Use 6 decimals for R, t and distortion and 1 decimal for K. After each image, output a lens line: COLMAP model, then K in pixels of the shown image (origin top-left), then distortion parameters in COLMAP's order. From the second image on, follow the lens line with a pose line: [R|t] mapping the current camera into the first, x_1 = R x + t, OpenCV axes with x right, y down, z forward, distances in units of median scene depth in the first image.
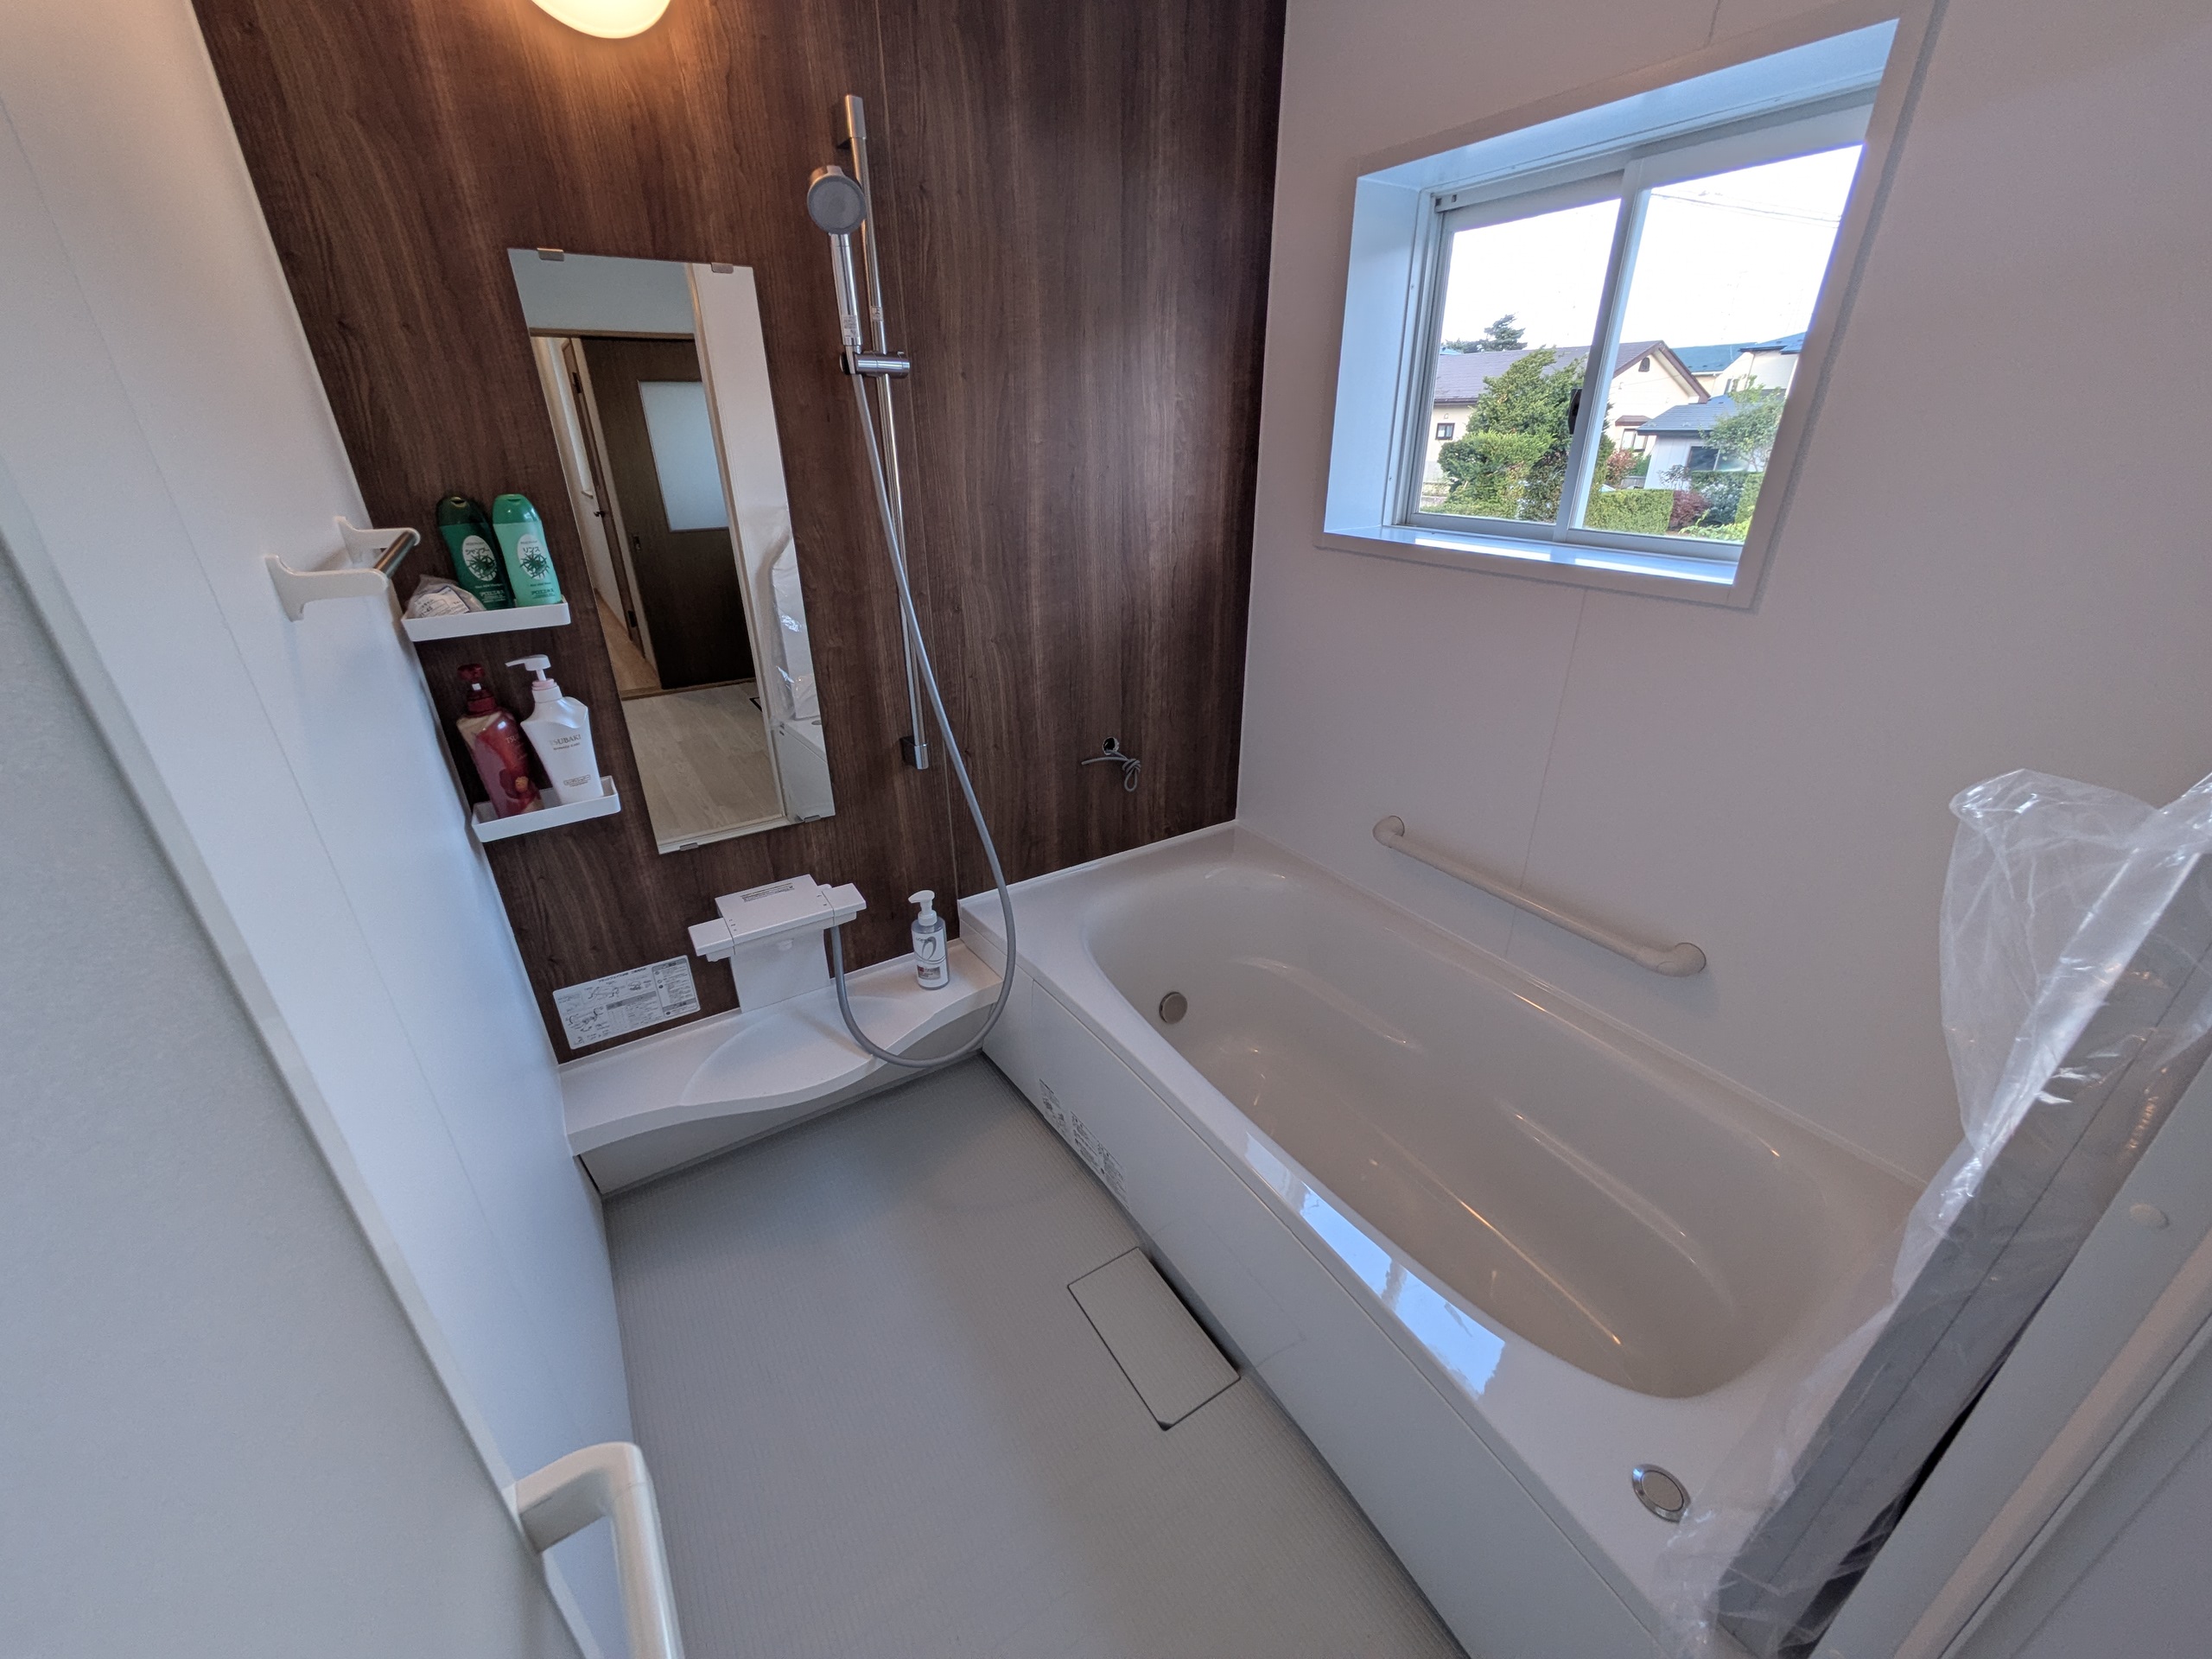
lens RADIAL K [[869.4, 0, 1107.5], [0, 869.4, 822.5], [0, 0, 1]] dist [0.005292, 0.000708]
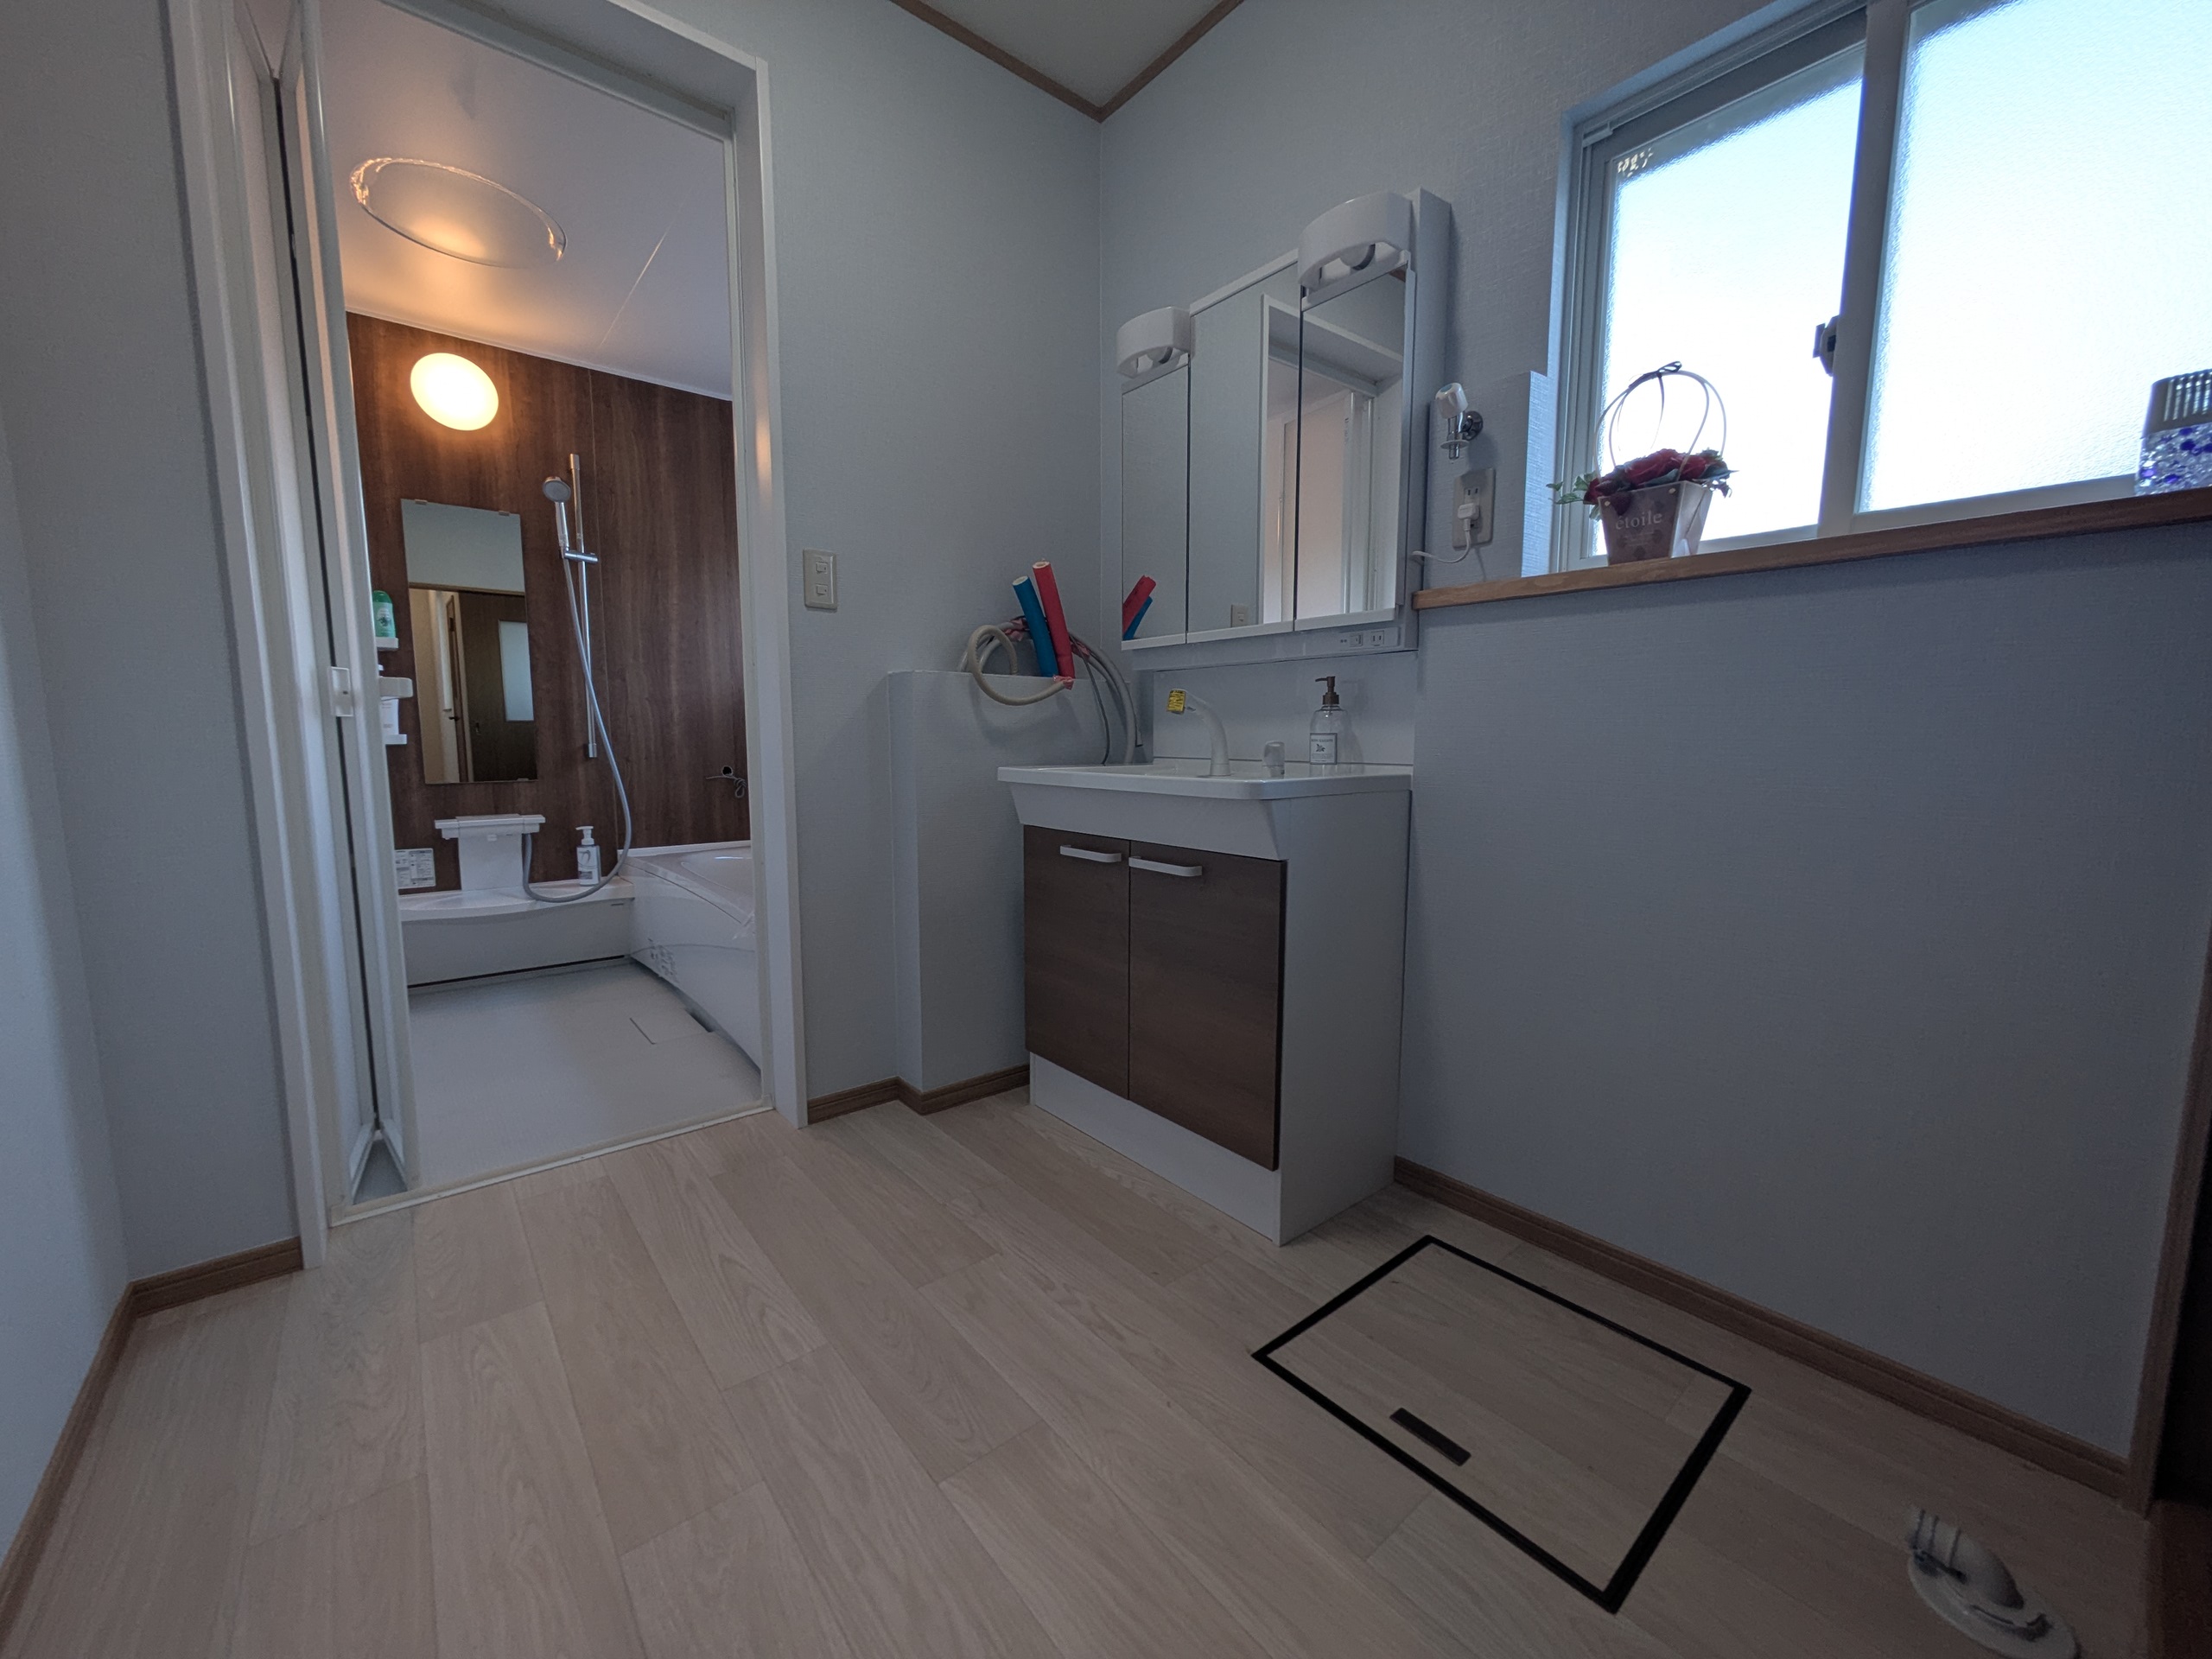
lens RADIAL K [[869.4, 0, 1103.1], [0, 869.4, 833.9], [0, 0, 1]] dist [0.005292, 0.000708]
pose [[0.993090, -0.003713, 0.117294, 0.652079], [0.040502, 0.948928, -0.312881, 0.723094], [-0.110142, 0.315470, 0.942522, -0.816782]]
